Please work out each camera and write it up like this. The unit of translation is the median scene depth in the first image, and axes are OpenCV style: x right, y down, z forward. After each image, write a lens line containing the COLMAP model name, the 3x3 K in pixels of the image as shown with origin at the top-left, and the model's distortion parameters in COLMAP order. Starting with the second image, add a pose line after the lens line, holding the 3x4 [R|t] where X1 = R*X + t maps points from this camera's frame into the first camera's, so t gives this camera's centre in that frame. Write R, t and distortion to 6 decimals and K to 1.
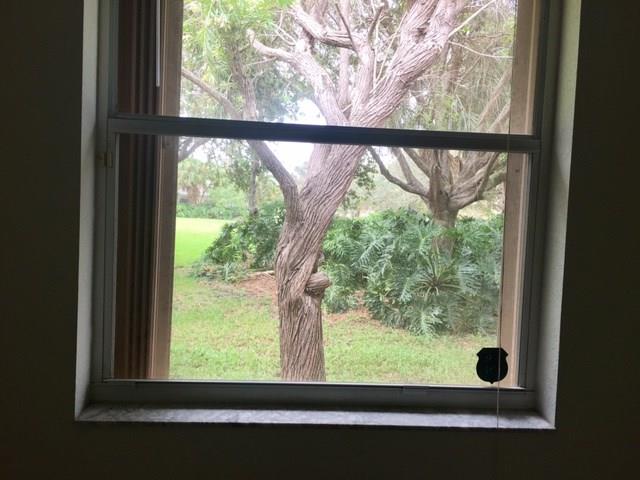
lens RADIAL K [[558.6, 0, 320.0], [0, 558.6, 240.3], [0, 0, 1]] dist [0.085880, -0.090491]
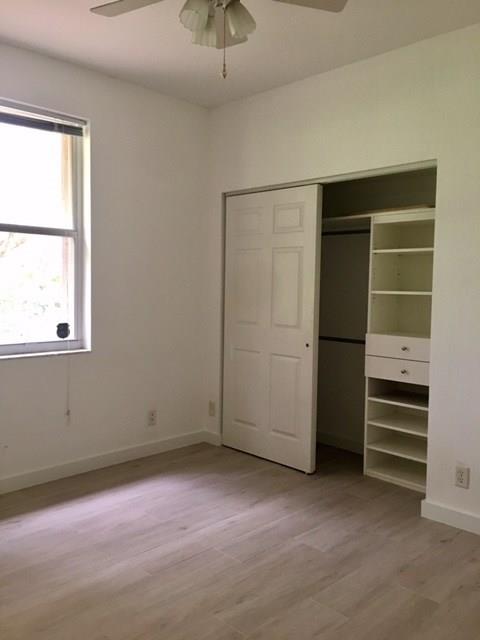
lens RADIAL K [[558.6, 0, 240.1], [0, 558.6, 319.5], [0, 0, 1]] dist [0.085880, -0.090491]
pose [[0.798250, -0.075745, 0.597545, -0.495500], [0.039612, 0.996515, 0.073402, 0.033176], [-0.601022, -0.034923, 0.798469, -1.287594]]
